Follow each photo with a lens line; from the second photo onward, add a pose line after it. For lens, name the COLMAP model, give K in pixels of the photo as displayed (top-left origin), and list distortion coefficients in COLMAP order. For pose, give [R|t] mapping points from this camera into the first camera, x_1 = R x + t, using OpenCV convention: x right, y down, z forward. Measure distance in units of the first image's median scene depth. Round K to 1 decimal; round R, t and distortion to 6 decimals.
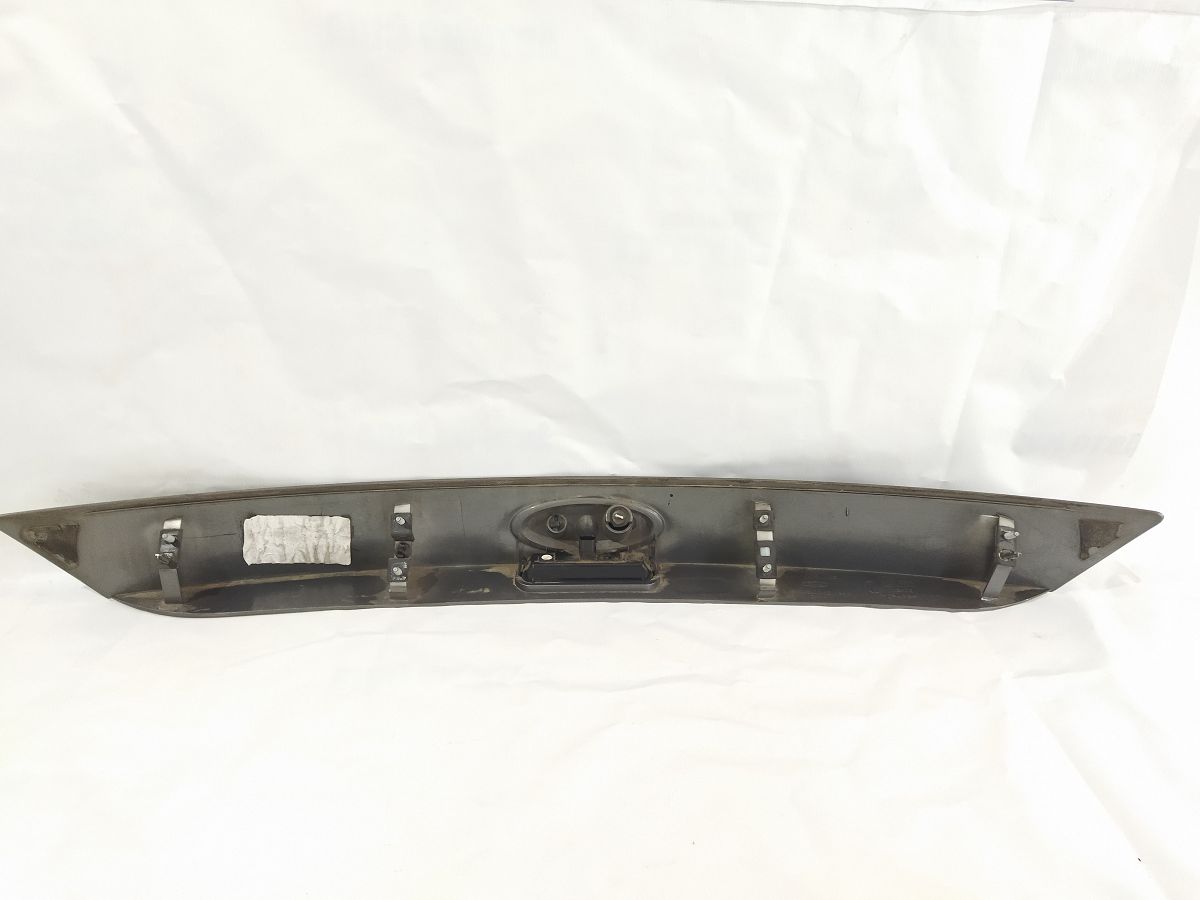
lens RADIAL K [[944.6, 0, 634.9], [0, 944.6, 465.5], [0, 0, 1]] dist [0.024668, -0.053712]
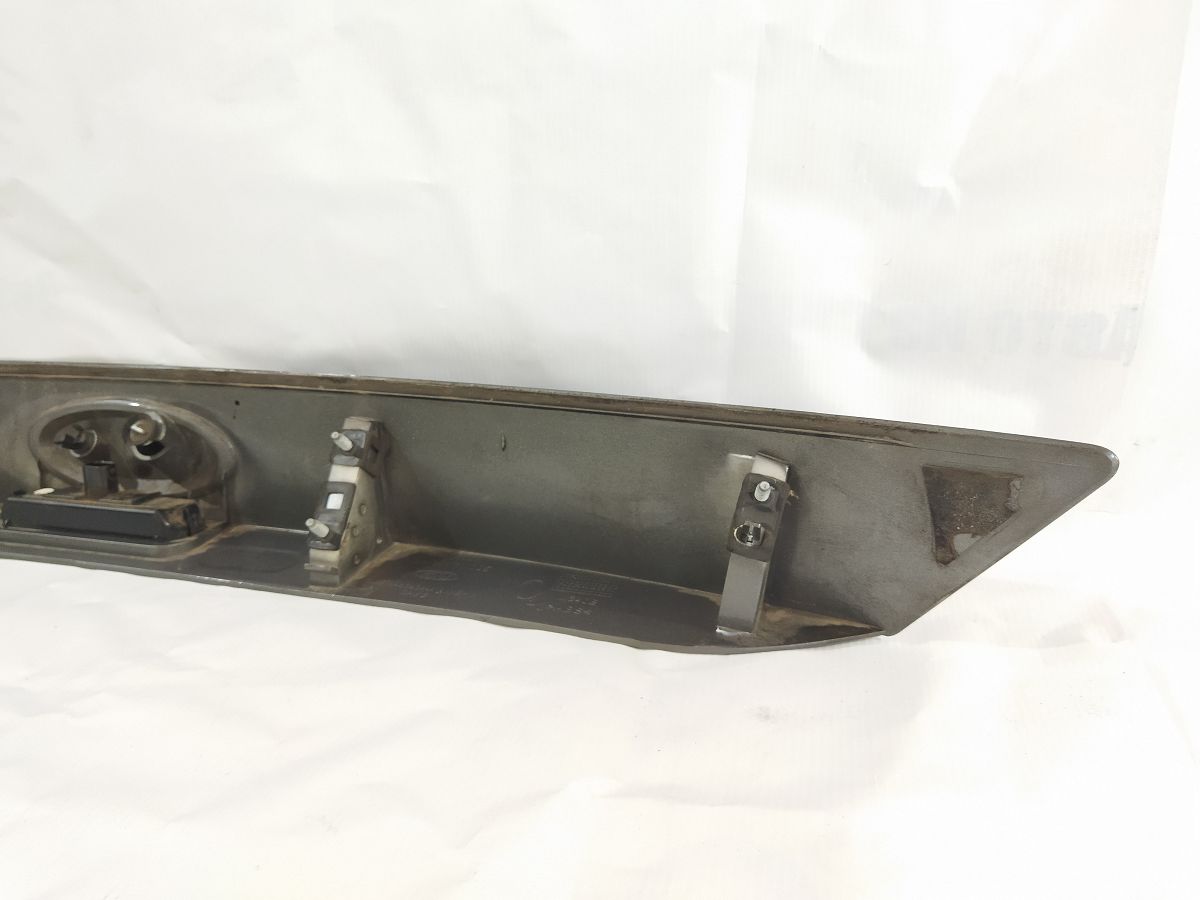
lens RADIAL K [[944.6, 0, 609.6], [0, 944.6, 449.3], [0, 0, 1]] dist [0.024668, -0.053712]
pose [[0.954592, 0.051029, -0.293513, 0.449764], [-0.078234, 0.993582, -0.081699, 0.094235], [0.287460, 0.100952, 0.952458, 0.529406]]
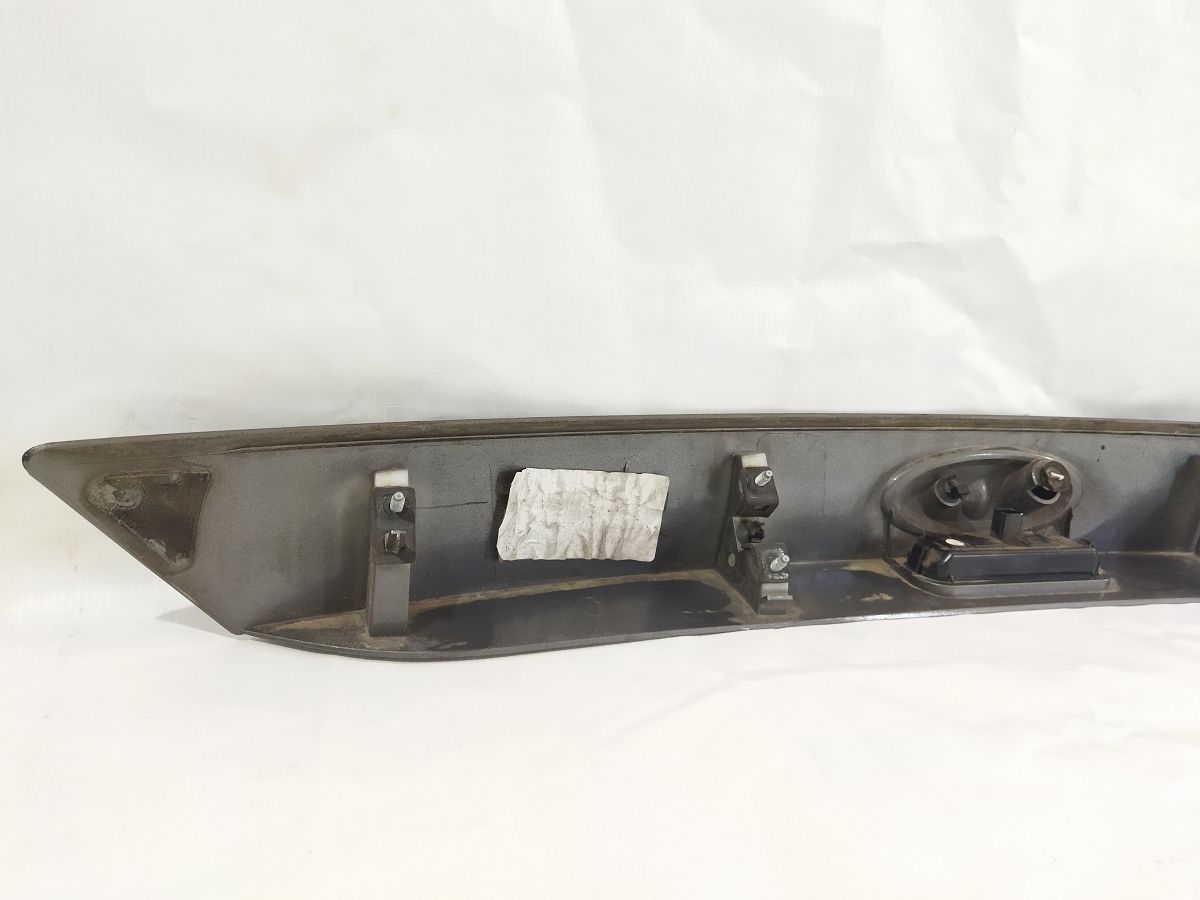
lens RADIAL K [[927.1, 0, 592.6], [0, 927.1, 459.1], [0, 0, 1]] dist [0.021261, -0.025999]
pose [[0.968504, 0.003273, 0.248978, -0.491419], [0.020387, 0.995514, -0.092392, 0.097056], [-0.248163, 0.094558, 0.964092, 0.473692]]
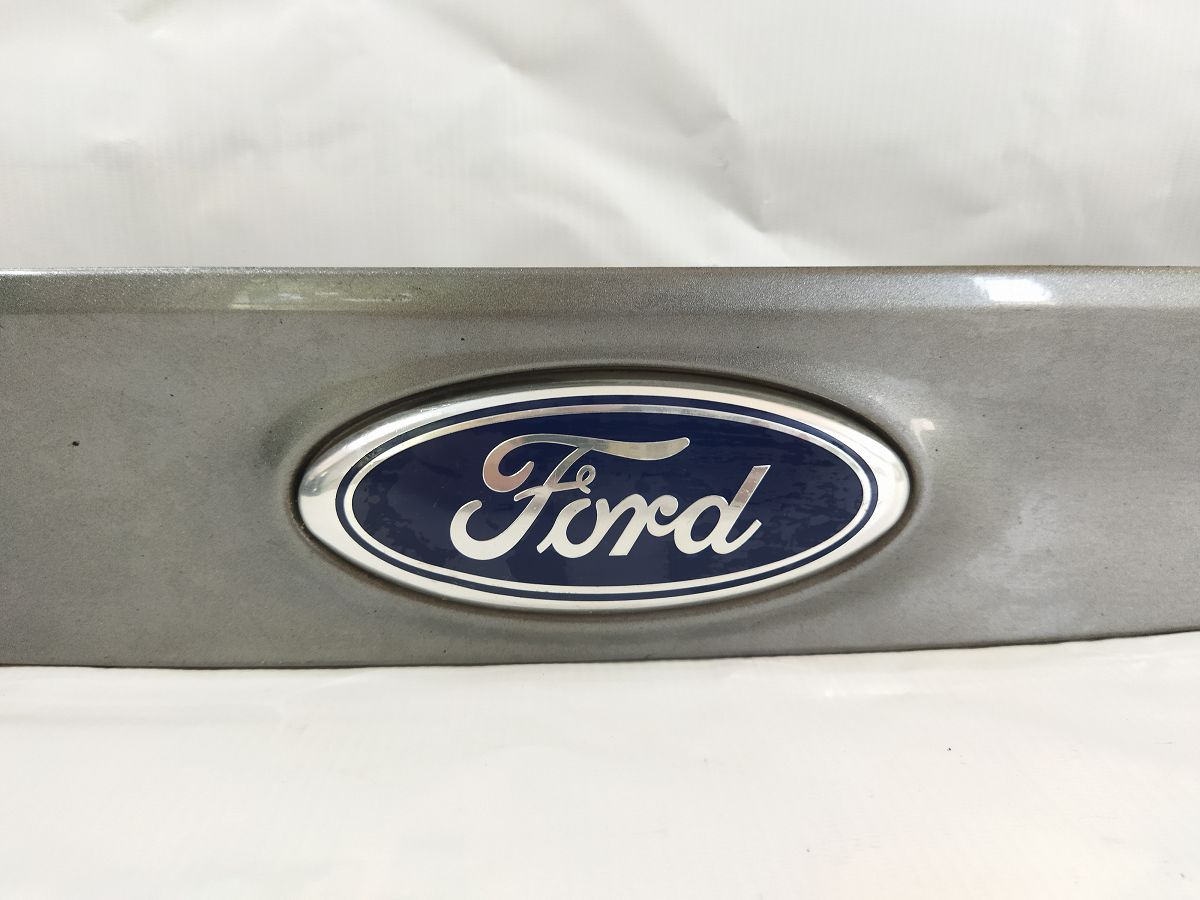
lens RADIAL K [[944.6, 0, 590.0], [0, 944.6, 446.3], [0, 0, 1]] dist [0.024668, -0.053712]
pose [[0.999139, -0.012550, -0.039544, -0.052468], [0.003366, 0.974529, -0.224237, 0.153525], [0.041351, 0.223910, 0.973732, 0.710837]]
